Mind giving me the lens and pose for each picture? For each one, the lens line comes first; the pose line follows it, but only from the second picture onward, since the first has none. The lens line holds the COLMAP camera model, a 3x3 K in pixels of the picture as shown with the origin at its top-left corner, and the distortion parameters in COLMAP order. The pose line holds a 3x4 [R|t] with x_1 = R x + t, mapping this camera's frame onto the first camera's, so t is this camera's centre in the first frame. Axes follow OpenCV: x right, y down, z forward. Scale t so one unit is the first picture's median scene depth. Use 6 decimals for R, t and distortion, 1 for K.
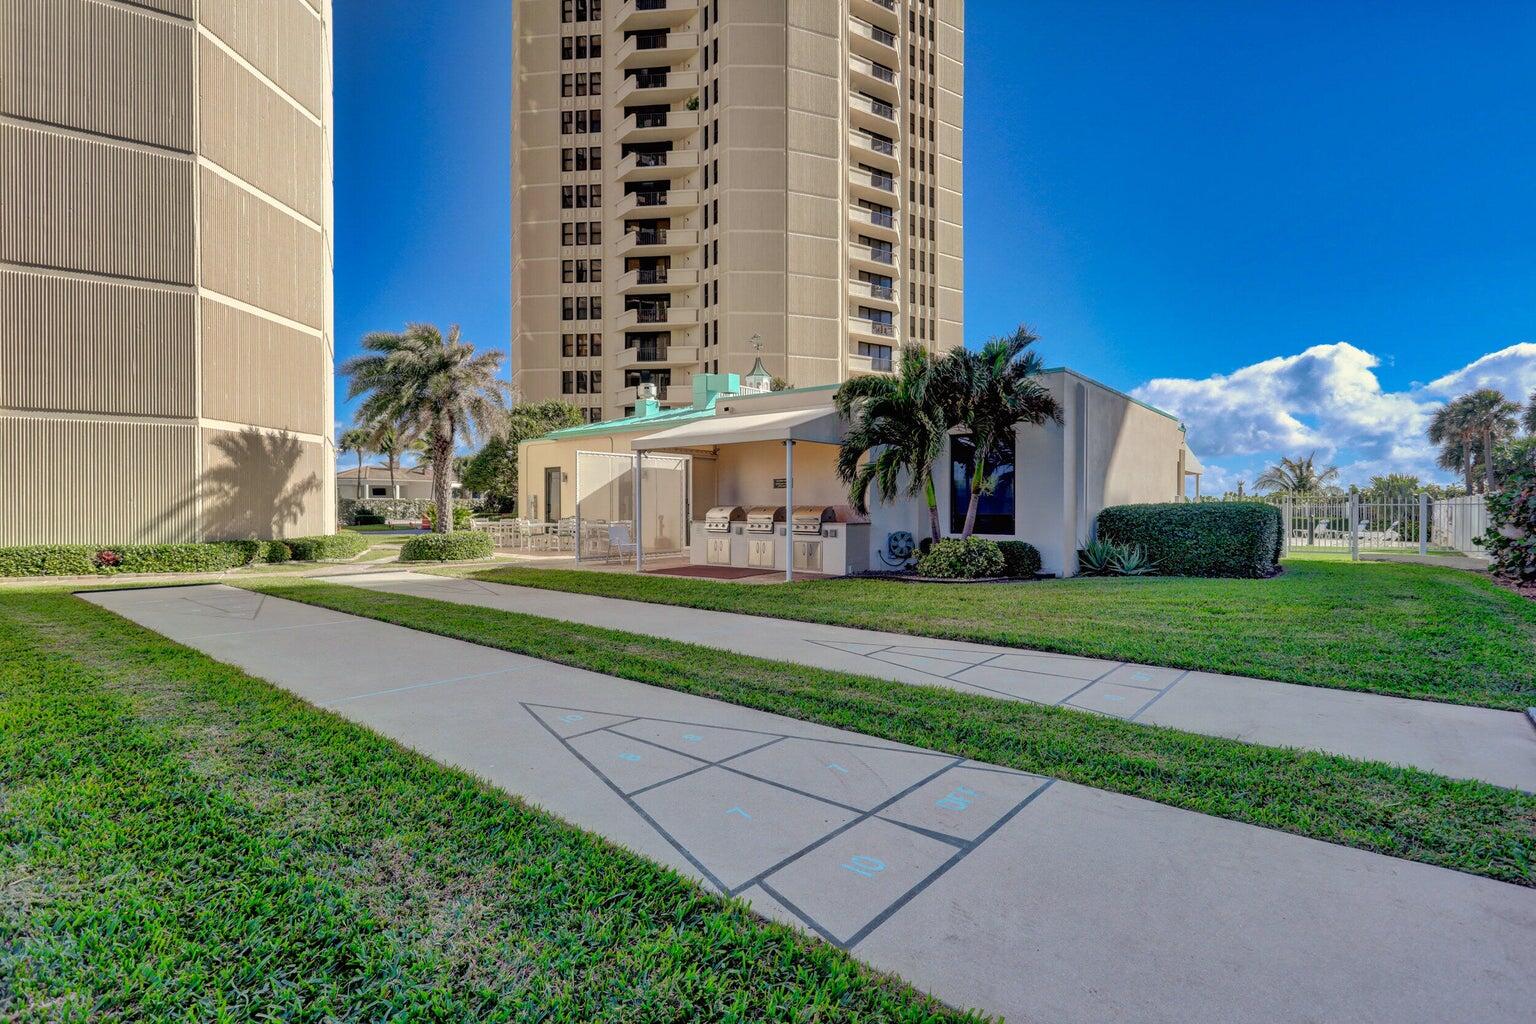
lens RADIAL K [[730.6, 0, 766.9], [0, 730.6, 510.1], [0, 0, 1]] dist [-0.006679, 0.000023]
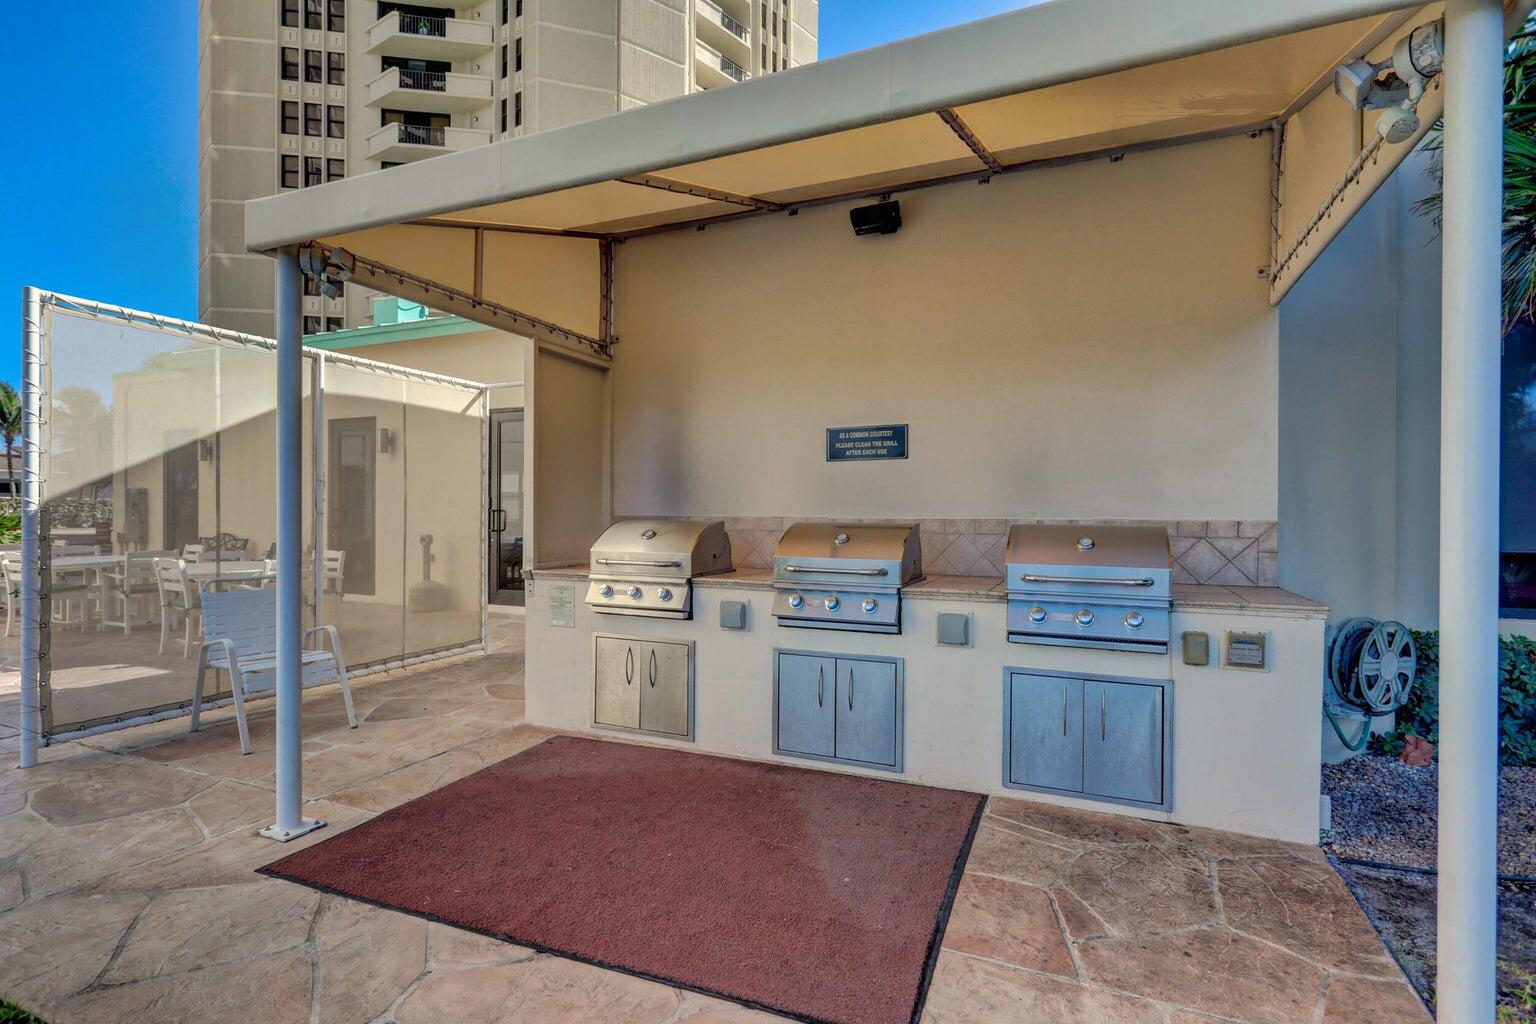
lens RADIAL K [[730.6, 0, 769.8], [0, 730.6, 516.3], [0, 0, 1]] dist [-0.006679, 0.000023]
pose [[0.959593, 0.005259, 0.281342, -0.029735], [-0.005138, 0.999986, -0.001167, -0.002187], [-0.281344, -0.000325, 0.959607, 0.220601]]
